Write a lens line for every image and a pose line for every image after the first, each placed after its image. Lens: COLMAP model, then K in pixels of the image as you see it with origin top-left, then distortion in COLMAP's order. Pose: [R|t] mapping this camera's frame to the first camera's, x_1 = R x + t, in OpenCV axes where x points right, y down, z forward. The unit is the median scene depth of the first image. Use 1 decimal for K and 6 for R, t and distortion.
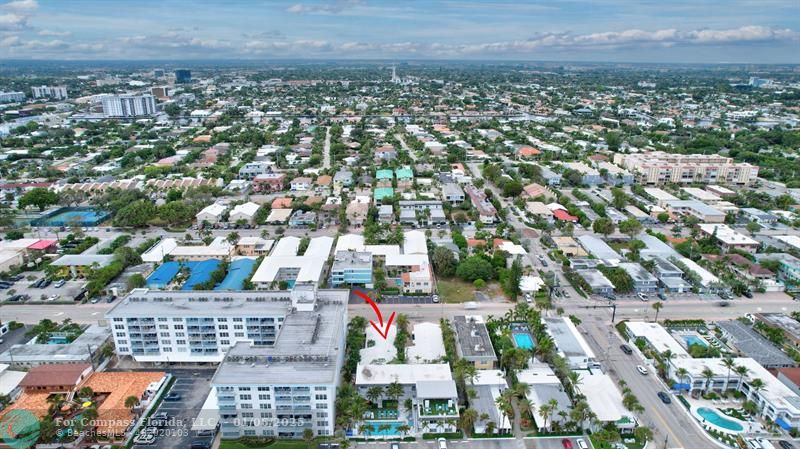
lens RADIAL K [[511.6, 0, 403.3], [0, 511.6, 223.7], [0, 0, 1]] dist [-0.066525, 0.053445]
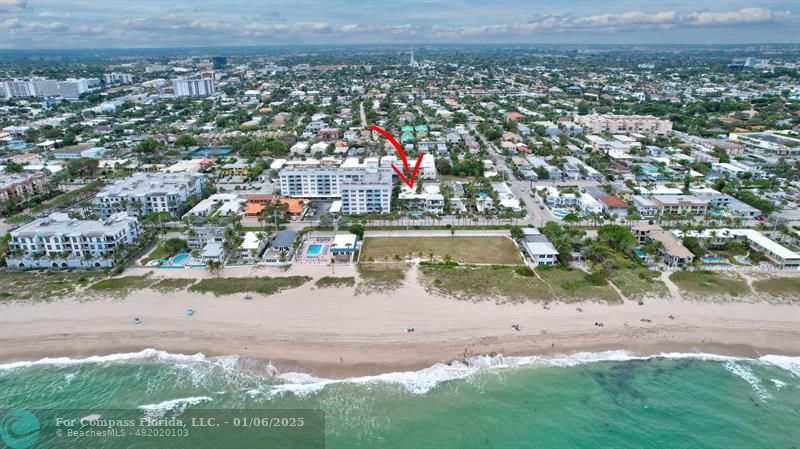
lens RADIAL K [[511.6, 0, 402.7], [0, 511.6, 226.7], [0, 0, 1]] dist [-0.066525, 0.053445]
pose [[0.999359, -0.000150, -0.035799, 0.001635], [0.001338, 0.999449, 0.033179, 0.160750], [0.035775, -0.033205, 0.998808, -0.543806]]
